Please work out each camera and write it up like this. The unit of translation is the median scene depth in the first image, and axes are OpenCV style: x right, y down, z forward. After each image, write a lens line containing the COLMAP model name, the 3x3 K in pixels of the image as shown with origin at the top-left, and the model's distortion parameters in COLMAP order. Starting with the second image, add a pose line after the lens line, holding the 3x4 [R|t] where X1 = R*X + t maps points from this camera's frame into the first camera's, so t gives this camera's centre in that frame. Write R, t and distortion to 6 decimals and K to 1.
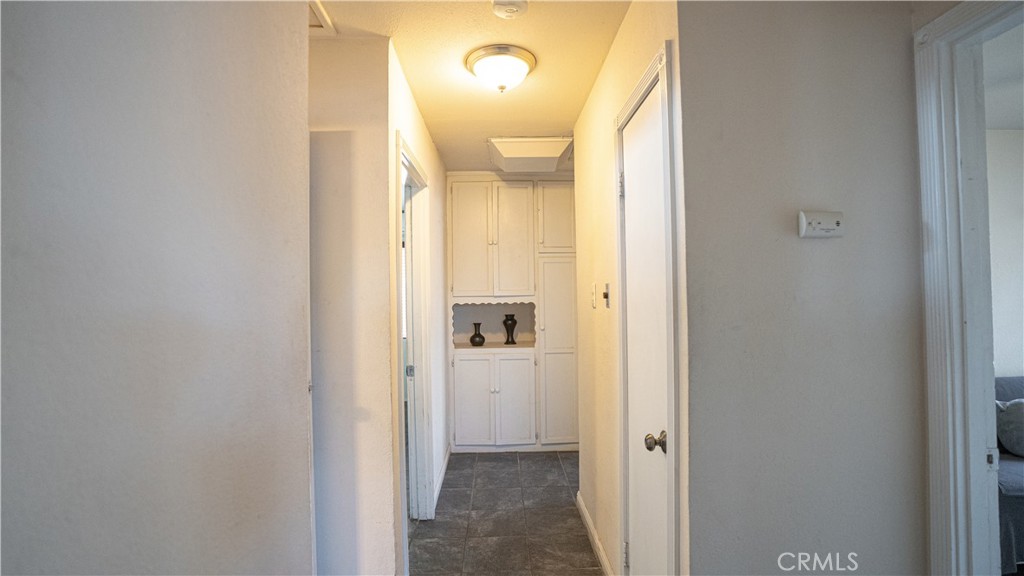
lens RADIAL K [[482.3, 0, 510.0], [0, 482.3, 287.5], [0, 0, 1]] dist [-0.046645, -0.000033]
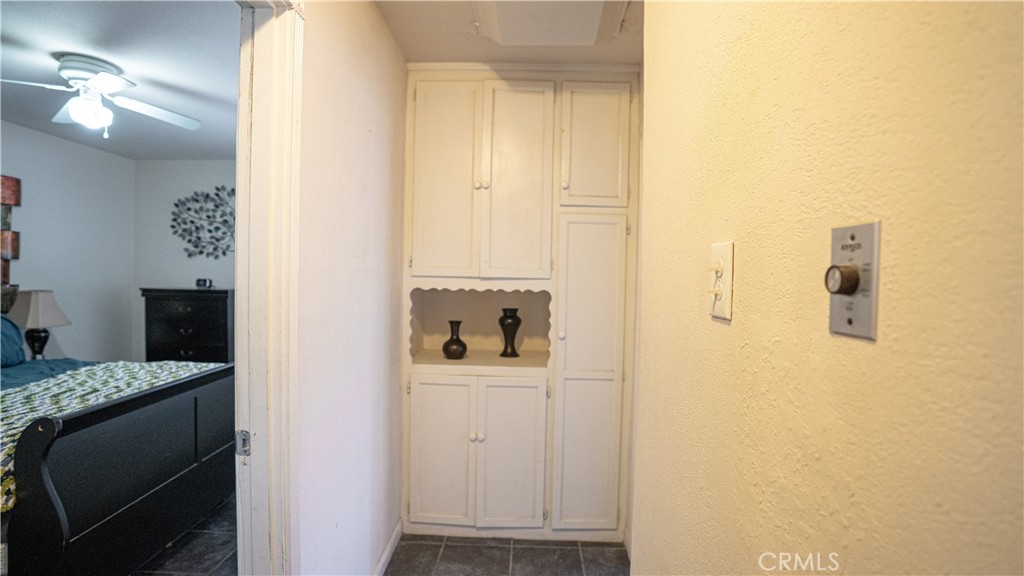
lens RADIAL K [[482.3, 0, 510.0], [0, 482.3, 287.5], [0, 0, 1]] dist [-0.046645, -0.000033]
pose [[0.998041, 0.035441, -0.051561, 0.032679], [-0.033762, 0.998882, 0.033088, 0.009276], [0.052676, -0.031282, 0.998122, 0.415942]]
